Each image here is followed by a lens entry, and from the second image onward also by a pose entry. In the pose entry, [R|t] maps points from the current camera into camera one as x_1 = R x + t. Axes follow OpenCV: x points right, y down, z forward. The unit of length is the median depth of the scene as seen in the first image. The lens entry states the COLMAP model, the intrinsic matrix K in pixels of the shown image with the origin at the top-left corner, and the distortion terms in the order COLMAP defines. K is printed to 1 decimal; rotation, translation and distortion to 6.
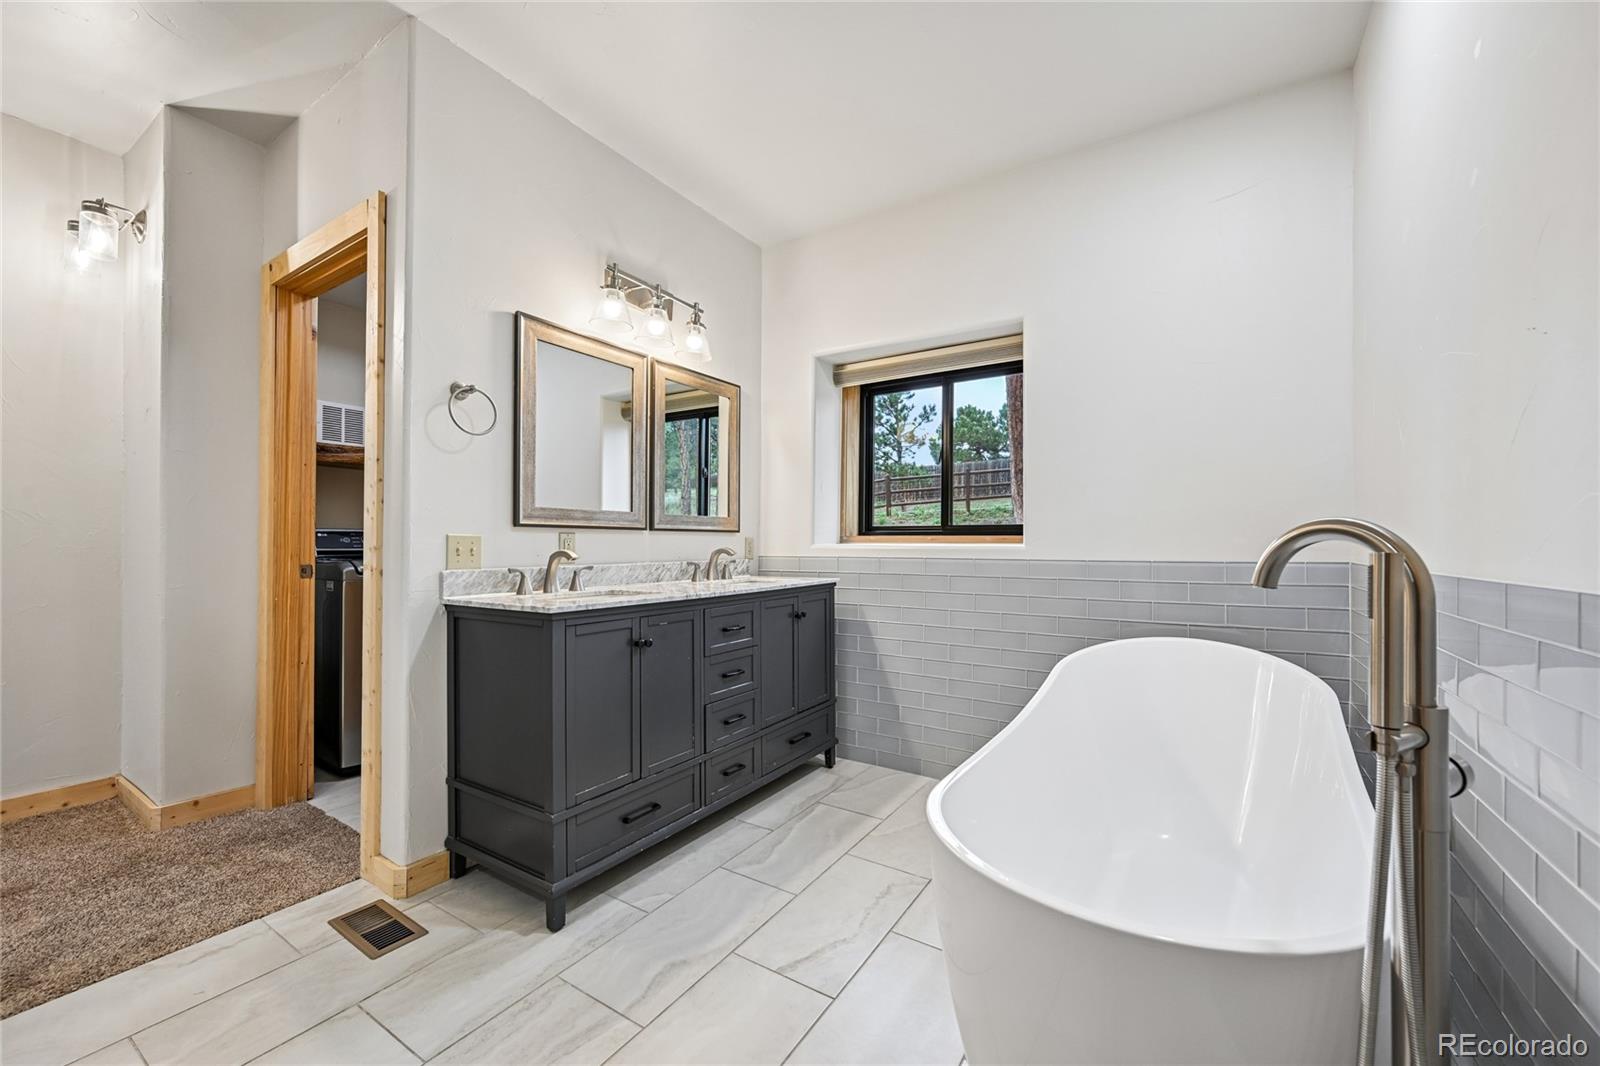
lens RADIAL K [[623.9, 0, 803.5], [0, 623.9, 539.8], [0, 0, 1]] dist [-0.001881, 0.000626]
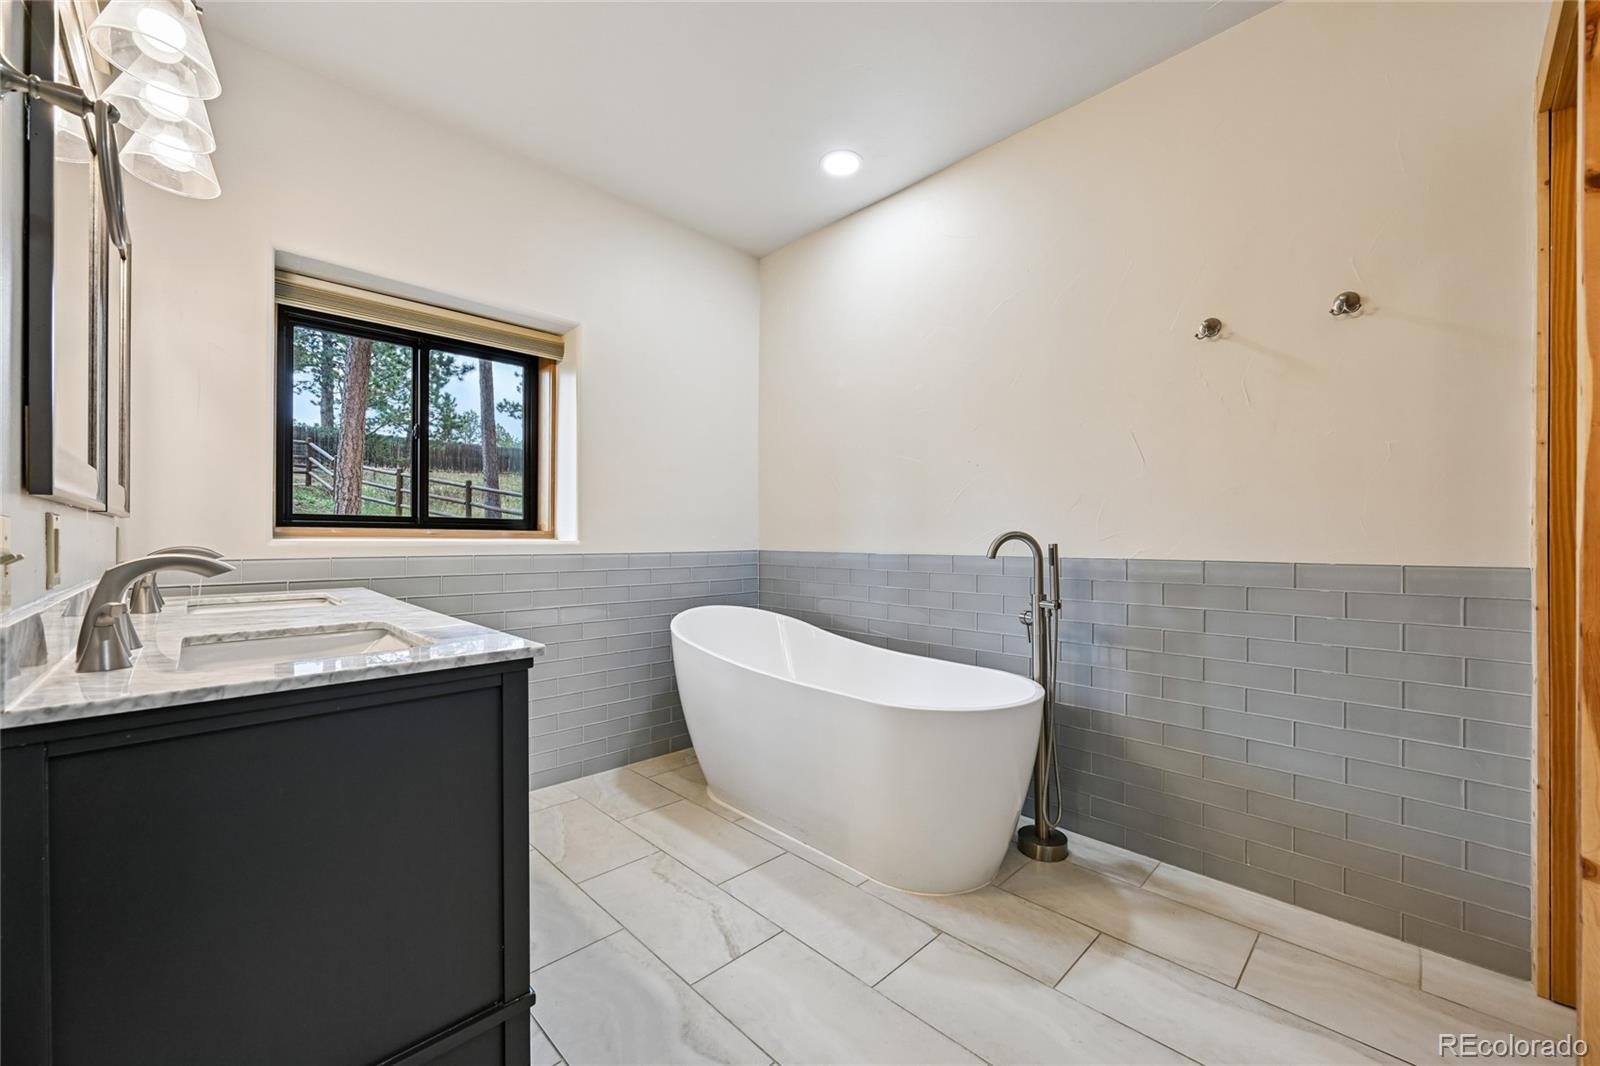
lens RADIAL K [[623.9, 0, 803.5], [0, 623.9, 539.8], [0, 0, 1]] dist [-0.001881, 0.000626]
pose [[0.222445, 0.000400, 0.974945, -0.643059], [-0.010177, 0.999946, 0.001912, 0.001747], [-0.974892, -0.010348, 0.222437, 0.424237]]
